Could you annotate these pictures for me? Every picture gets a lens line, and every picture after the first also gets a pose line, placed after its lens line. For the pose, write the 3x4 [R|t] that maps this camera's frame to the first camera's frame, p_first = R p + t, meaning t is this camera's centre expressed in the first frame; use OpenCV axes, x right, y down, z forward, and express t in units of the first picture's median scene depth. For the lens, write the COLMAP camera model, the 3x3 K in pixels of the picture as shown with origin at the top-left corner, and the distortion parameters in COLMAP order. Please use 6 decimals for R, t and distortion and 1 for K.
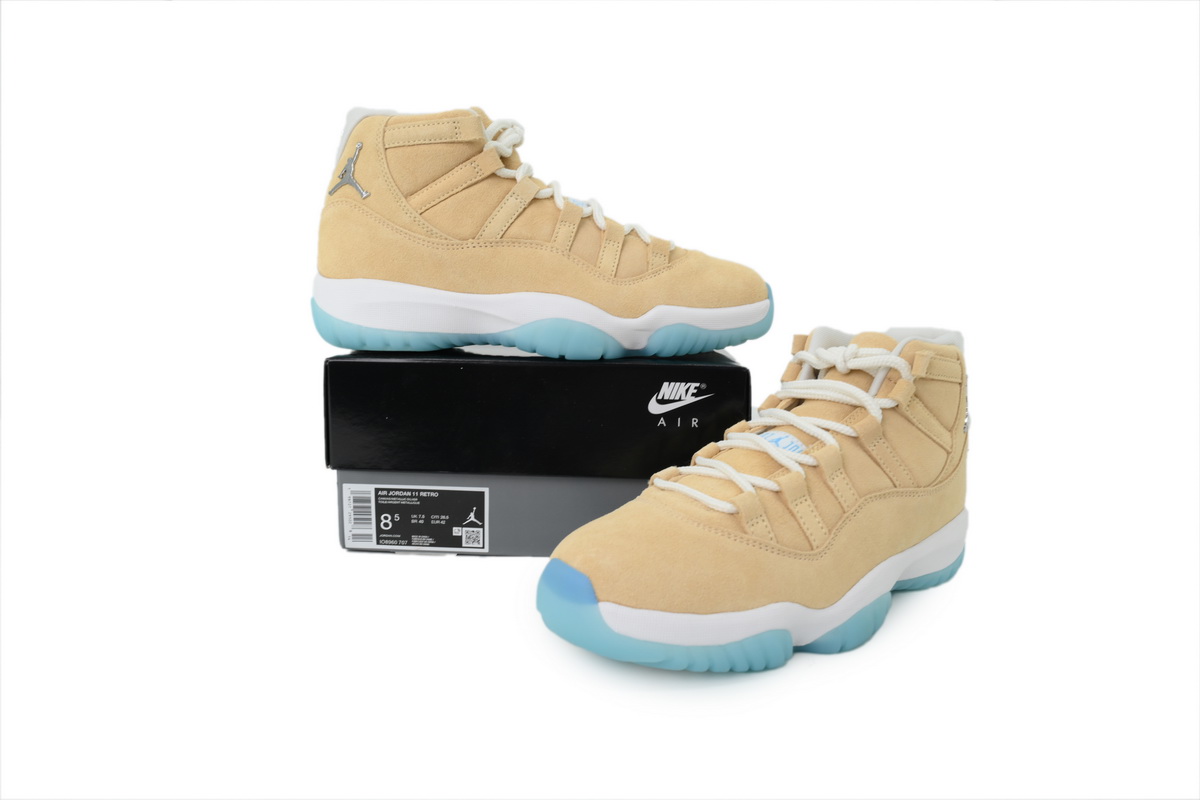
lens RADIAL K [[800.6, 0, 600.0], [0, 800.6, 400.0], [0, 0, 1]] dist [-0.004048, -0.000097]
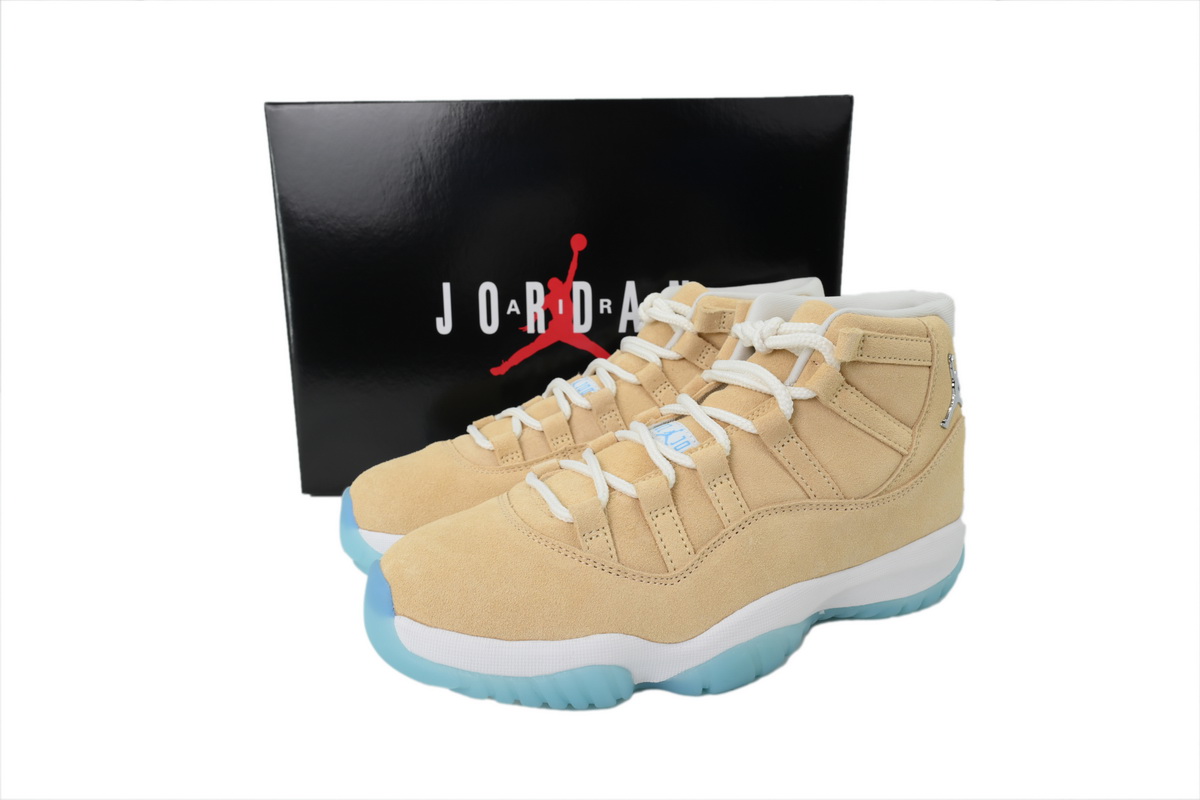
lens RADIAL K [[800.6, 0, 600.0], [0, 800.6, 400.0], [0, 0, 1]] dist [-0.004048, -0.000097]
pose [[0.966125, 0.025540, -0.256807, 0.372825], [-0.007937, 0.997561, 0.069350, -0.043498], [0.257952, -0.064962, 0.963971, 0.179162]]
